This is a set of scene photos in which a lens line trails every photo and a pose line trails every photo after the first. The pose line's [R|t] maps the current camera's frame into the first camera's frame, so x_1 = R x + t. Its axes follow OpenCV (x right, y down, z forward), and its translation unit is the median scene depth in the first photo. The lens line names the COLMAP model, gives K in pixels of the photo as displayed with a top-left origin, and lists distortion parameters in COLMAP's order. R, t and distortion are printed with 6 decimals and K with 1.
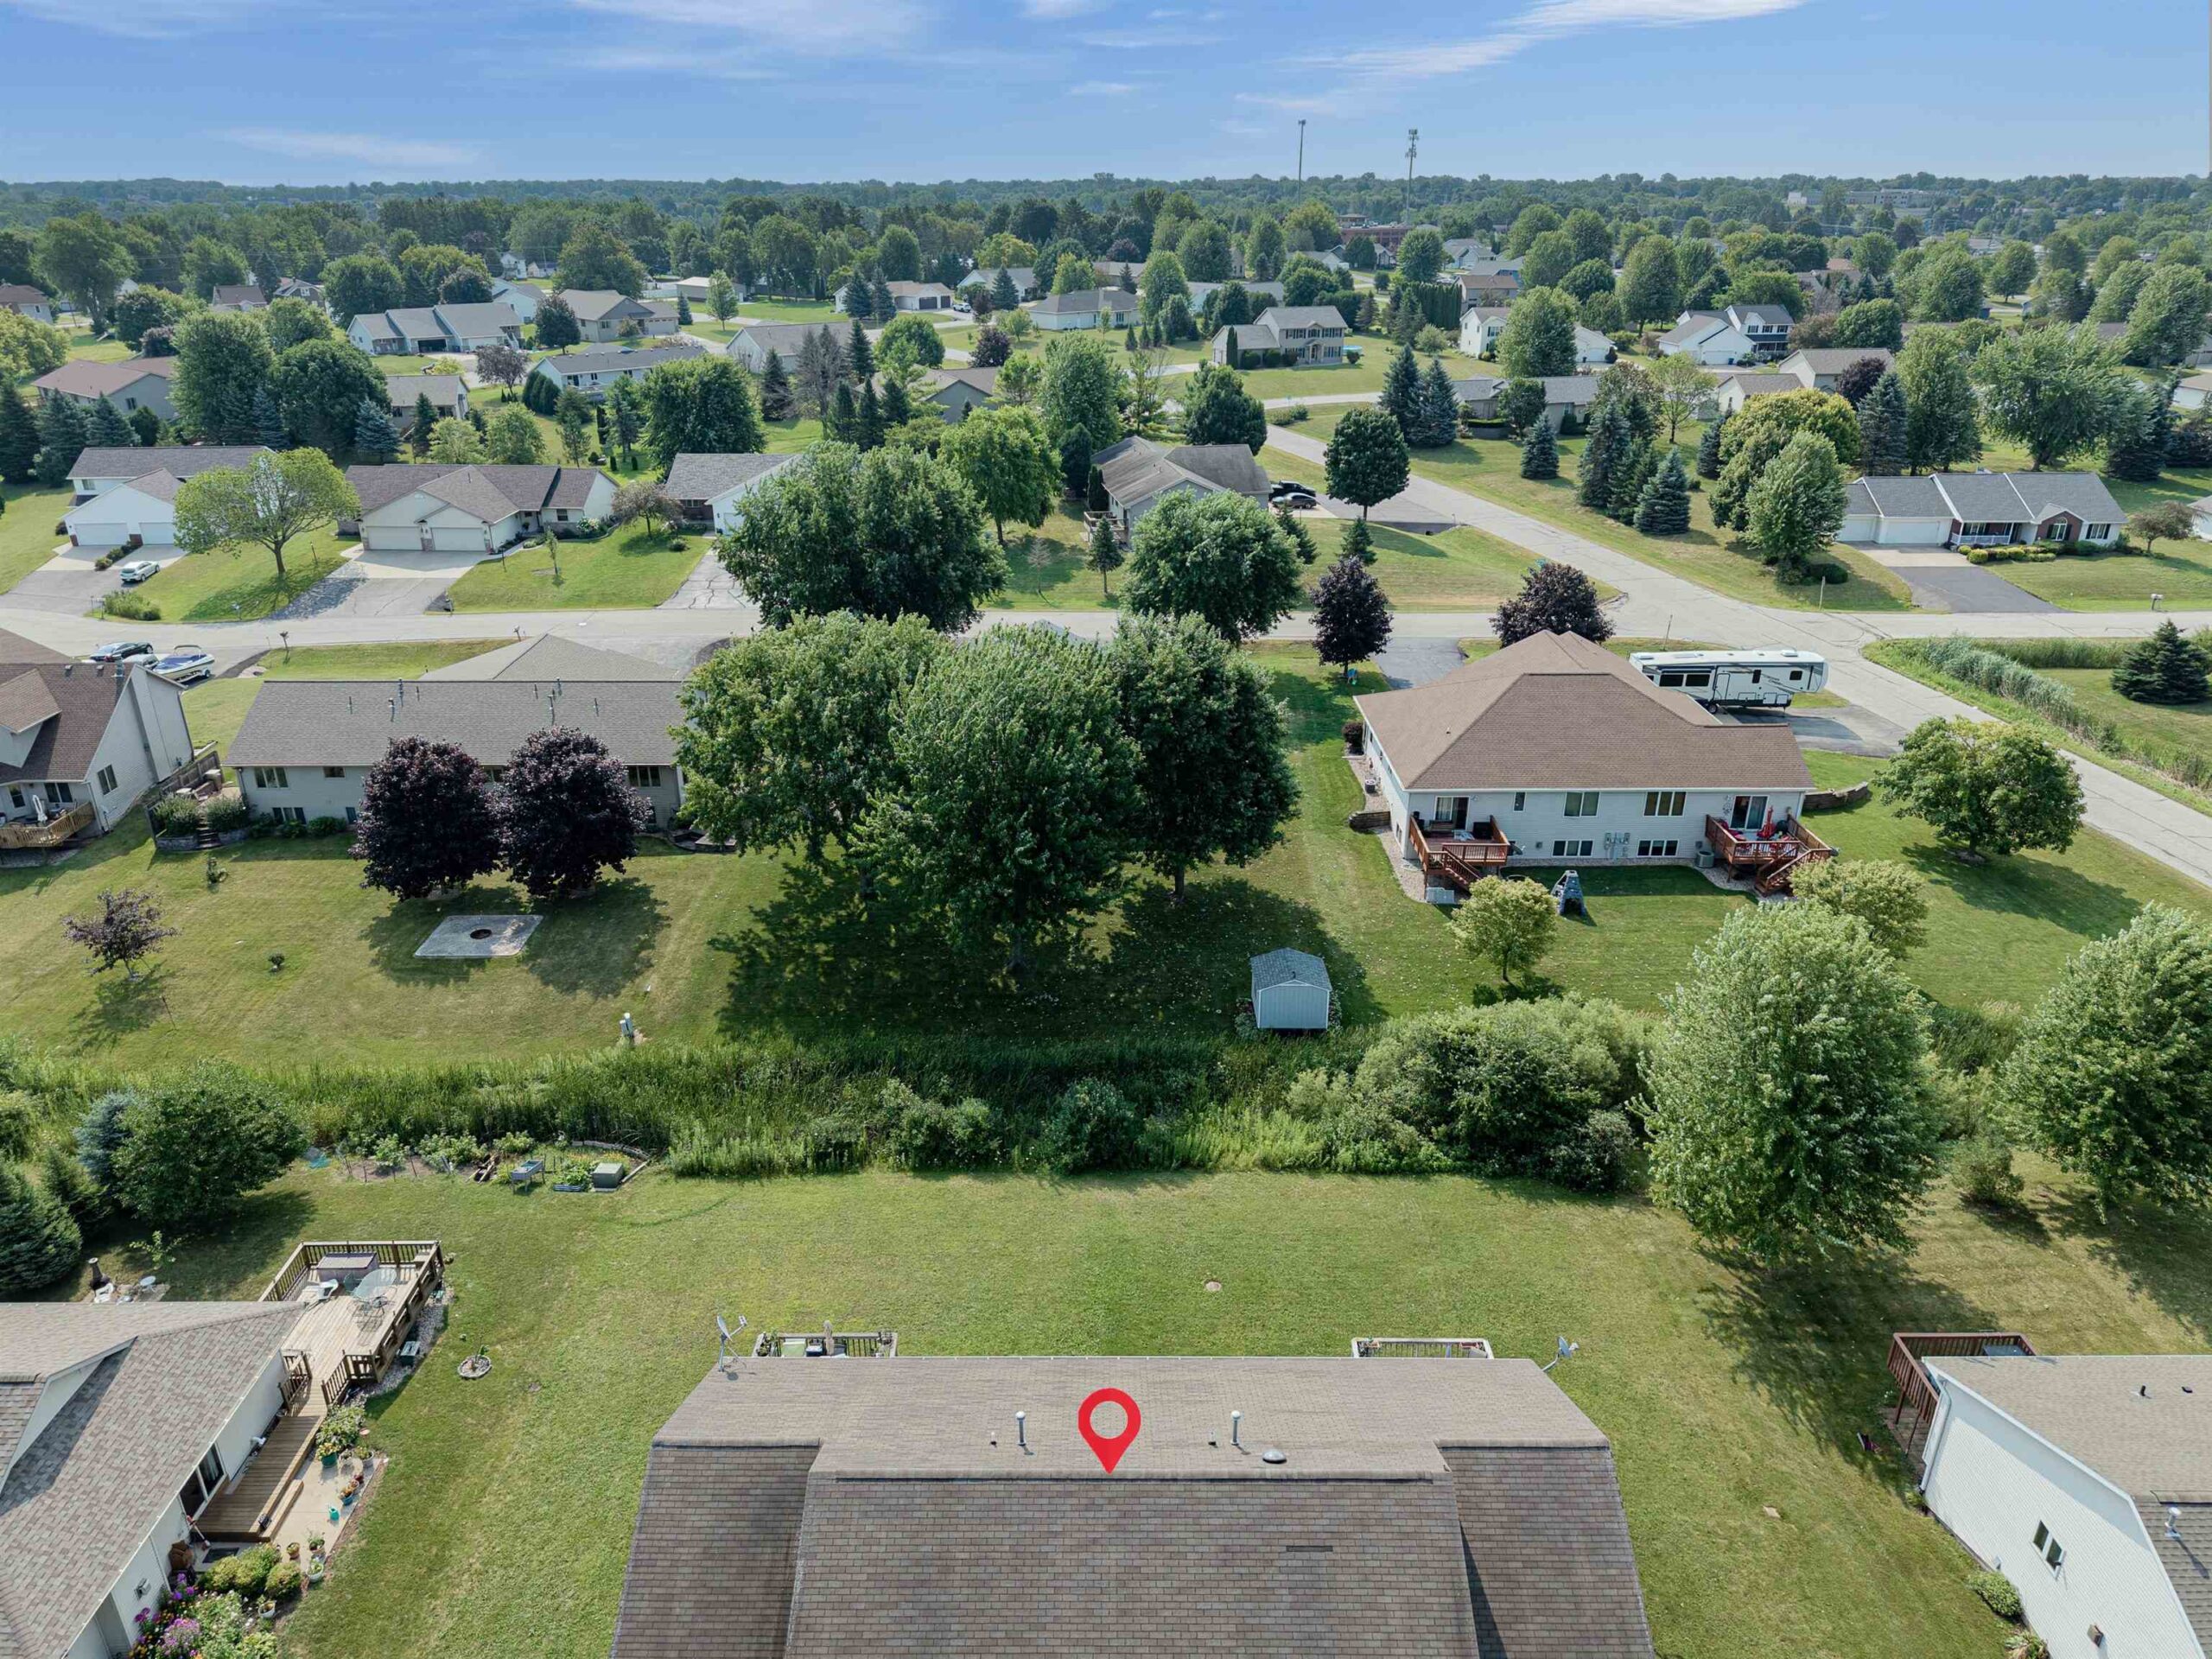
lens RADIAL K [[1479.7, 0, 1110.8], [0, 1479.7, 830.3], [0, 0, 1]] dist [0.022863, -0.022151]
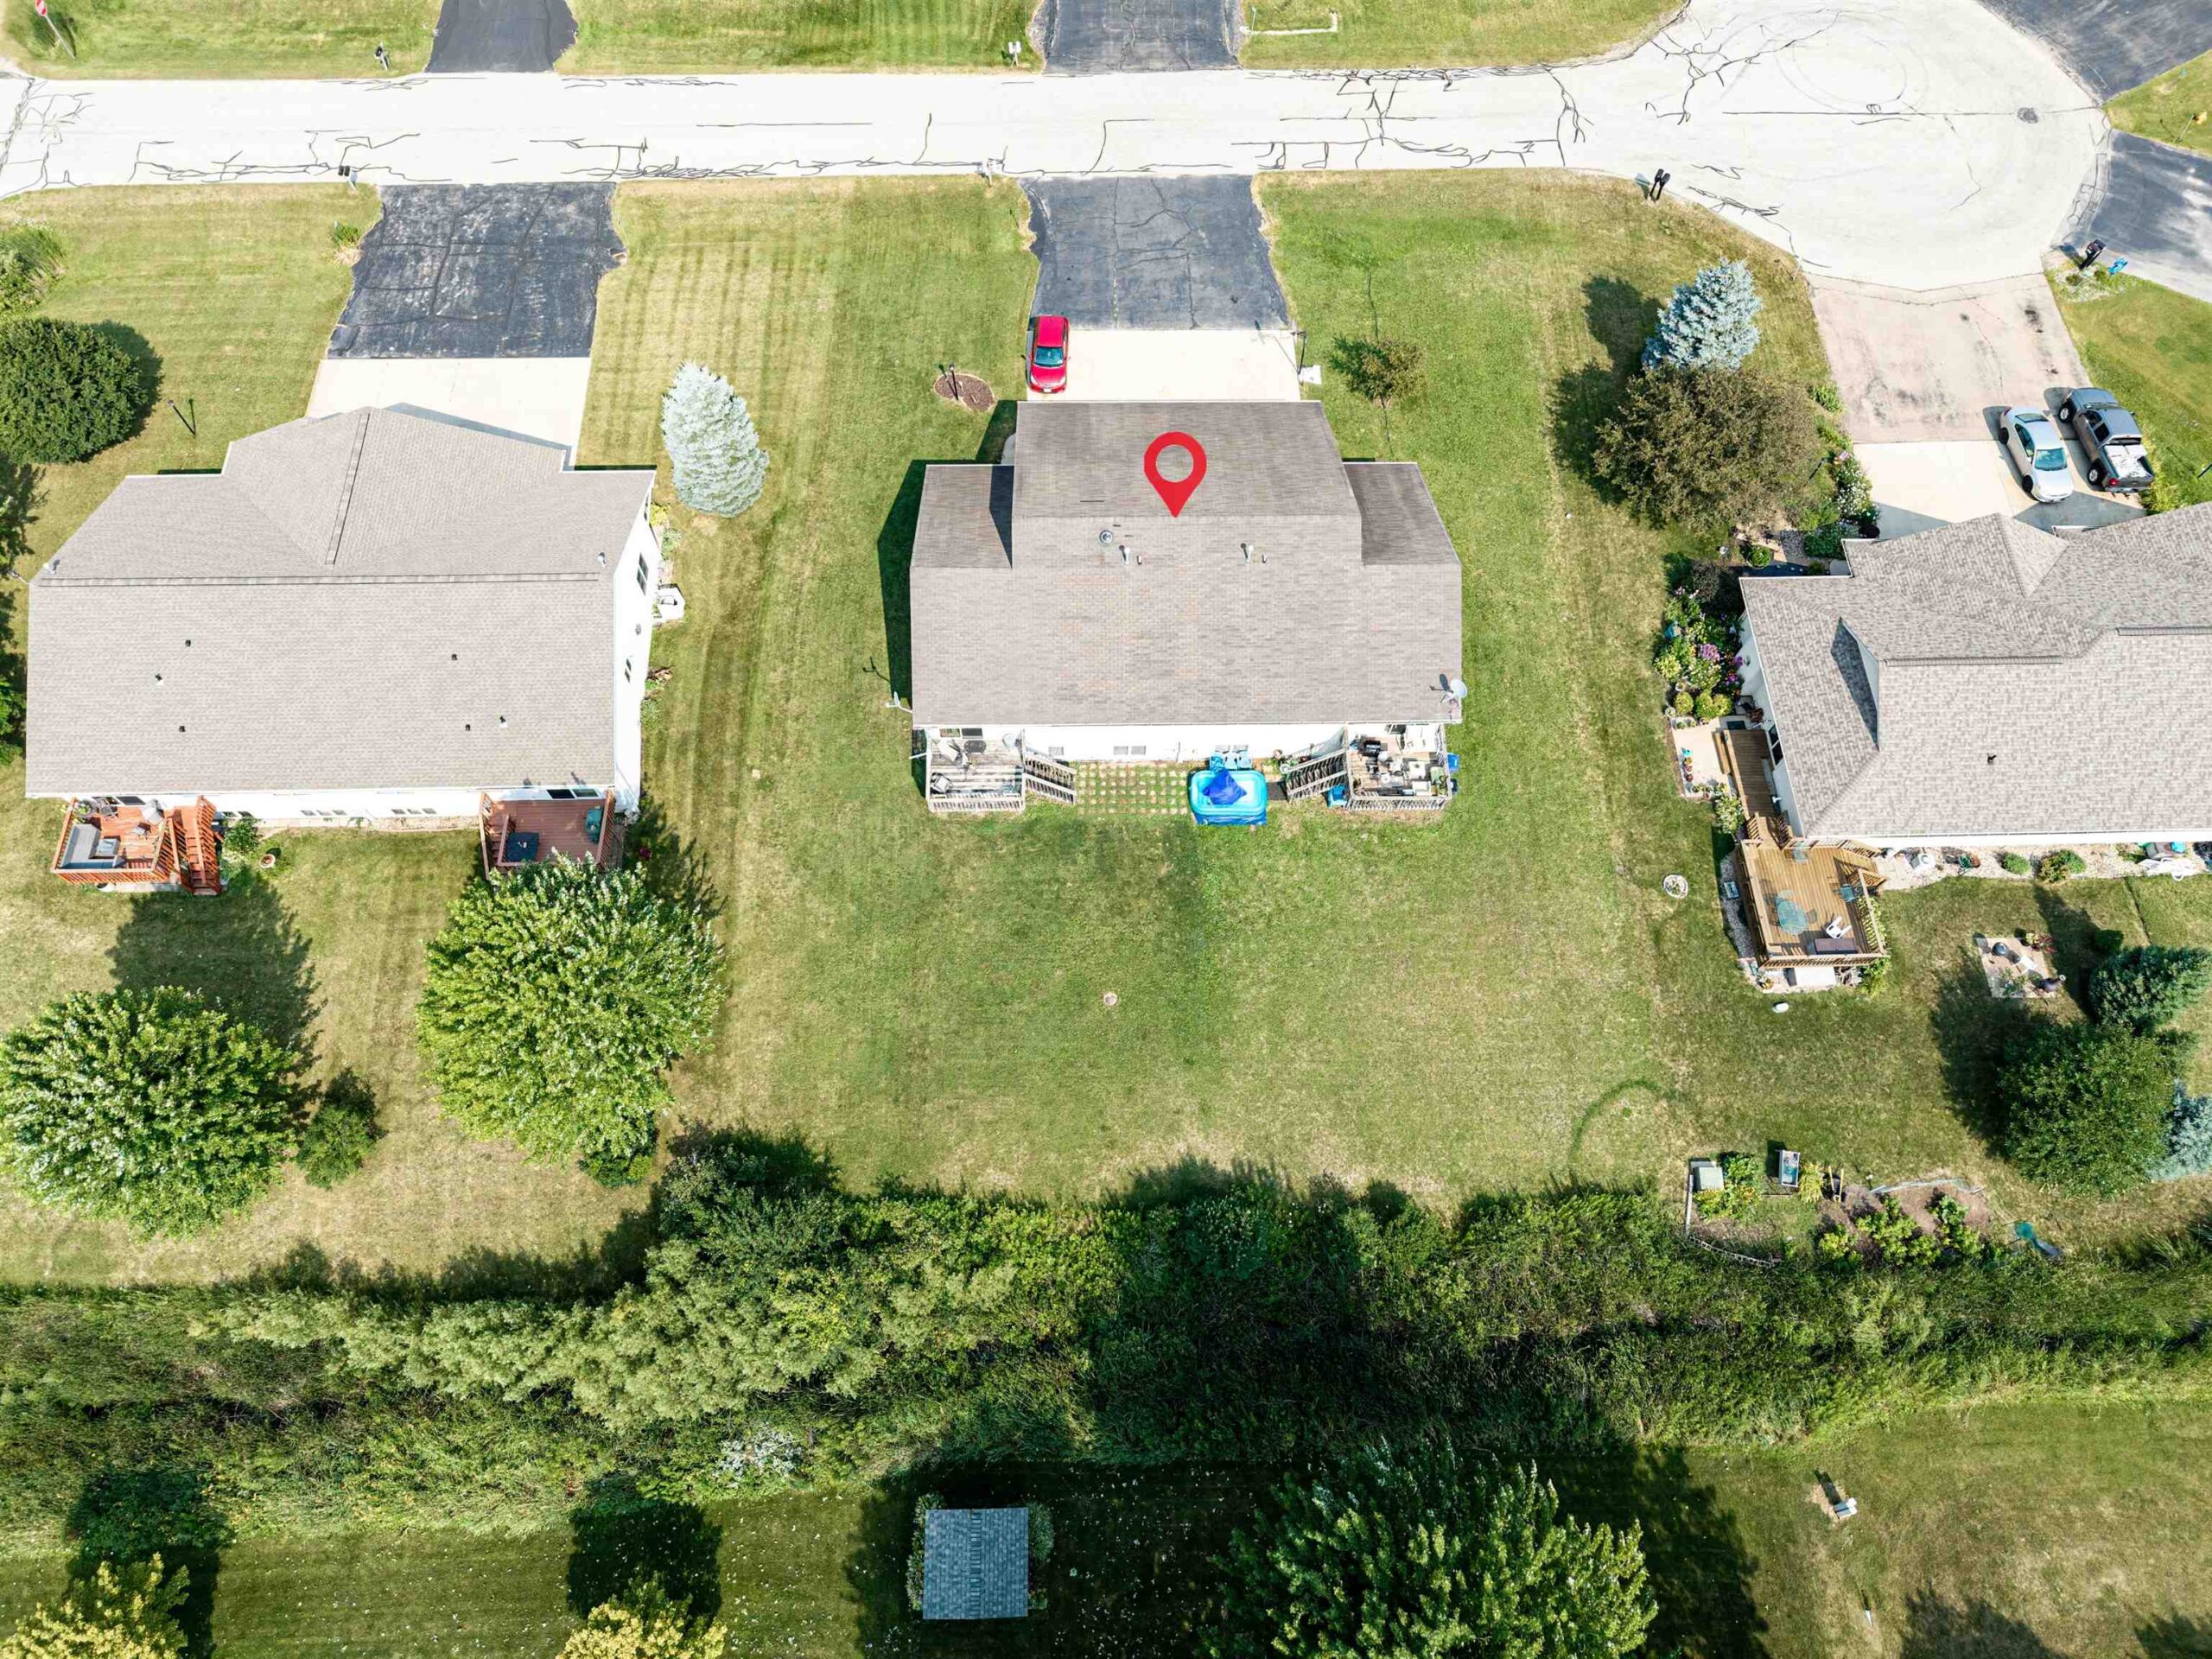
lens RADIAL K [[1489.4, 0, 1107.0], [0, 1489.4, 823.6], [0, 0, 1]] dist [-0.003617, 0.001582]
pose [[-0.999718, 0.010755, -0.021154, 0.055517], [-0.020742, 0.037086, 0.999097, -0.504773], [0.011530, 0.999254, -0.036853, 0.527228]]
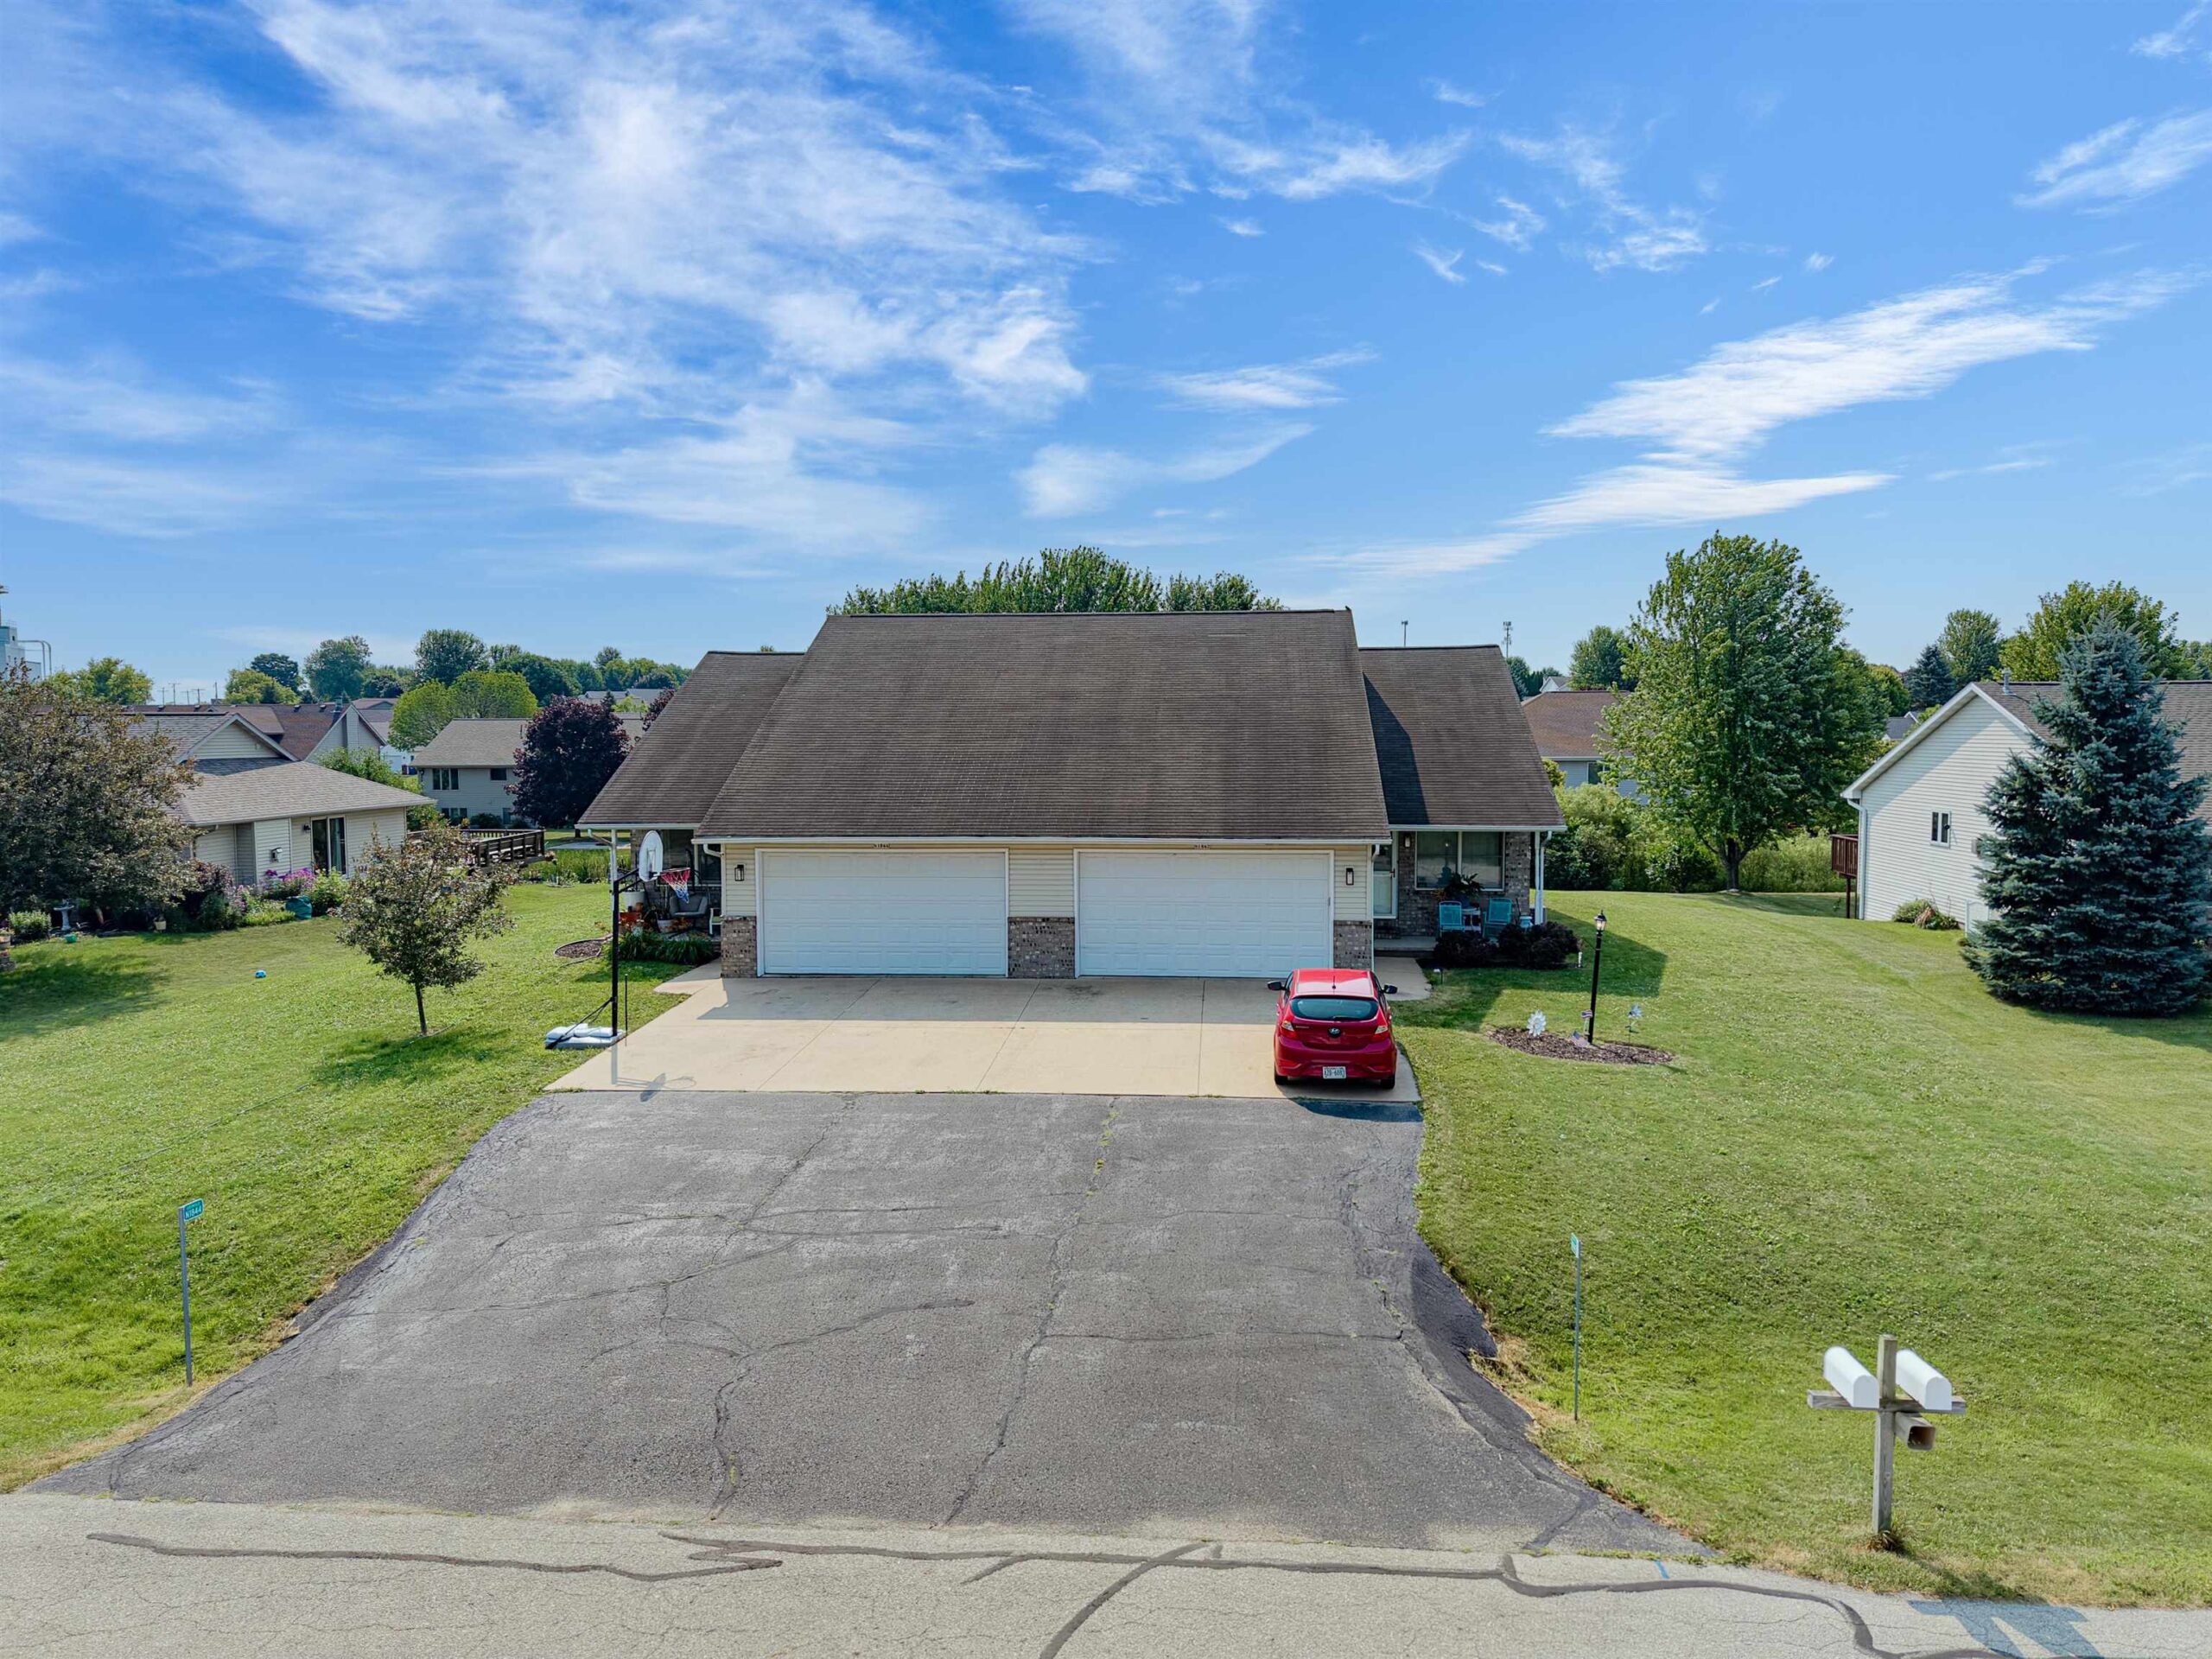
lens RADIAL K [[1483.8, 0, 1106.7], [0, 1483.8, 841.8], [0, 0, 1]] dist [0.010977, -0.005553]
pose [[0.996020, 0.004531, -0.089012, 0.049843], [-0.033385, 0.944962, -0.325474, 0.365028], [0.082638, 0.327150, 0.941352, -0.029859]]
